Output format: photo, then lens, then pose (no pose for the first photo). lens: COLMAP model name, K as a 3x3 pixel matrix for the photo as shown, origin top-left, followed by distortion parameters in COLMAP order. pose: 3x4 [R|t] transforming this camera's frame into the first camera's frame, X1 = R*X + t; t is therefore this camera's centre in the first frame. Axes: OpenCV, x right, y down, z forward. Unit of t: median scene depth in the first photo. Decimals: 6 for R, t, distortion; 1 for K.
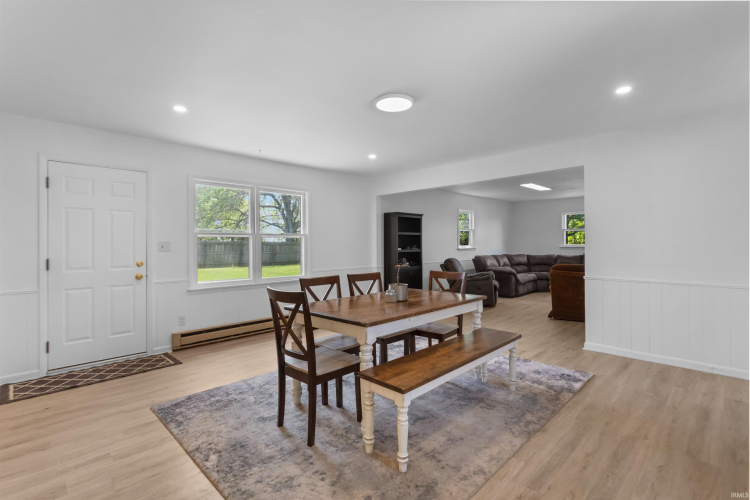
lens RADIAL K [[351.5, 0, 375.9], [0, 351.5, 242.6], [0, 0, 1]] dist [0.002731, 0.000485]
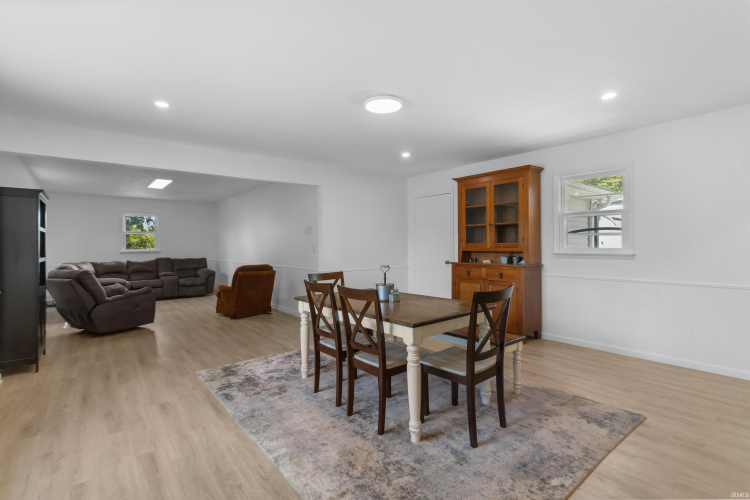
lens RADIAL K [[351.5, 0, 375.9], [0, 351.5, 242.6], [0, 0, 1]] dist [0.002731, 0.000485]
pose [[0.103410, 0.013478, 0.994547, -0.899521], [0.003851, 0.999895, -0.013951, 0.011852], [-0.994631, 0.005273, 0.103347, 0.870627]]
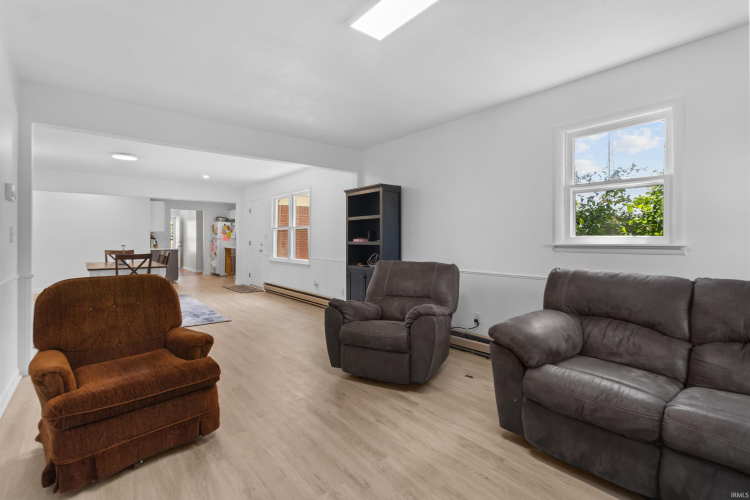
lens RADIAL K [[340.9, 0, 374.0], [0, 340.9, 240.8], [0, 0, 1]] dist [-0.000332, -0.000111]
pose [[-0.095540, 0.011782, -0.995356, 1.584174], [0.004091, 0.999926, 0.011443, 0.024028], [0.995417, -0.002979, -0.095581, 2.323745]]
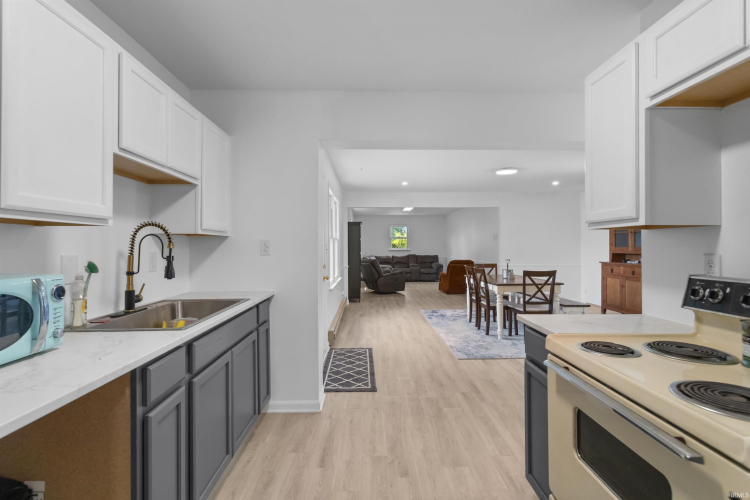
lens RADIAL K [[354.4, 0, 373.4], [0, 354.4, 236.2], [0, 0, 1]] dist [0.005531, 0.000800]
pose [[0.698061, 0.027226, 0.715520, -1.671290], [-0.006894, 0.999486, -0.031305, 0.005899], [-0.716005, 0.016920, 0.697890, 0.190631]]
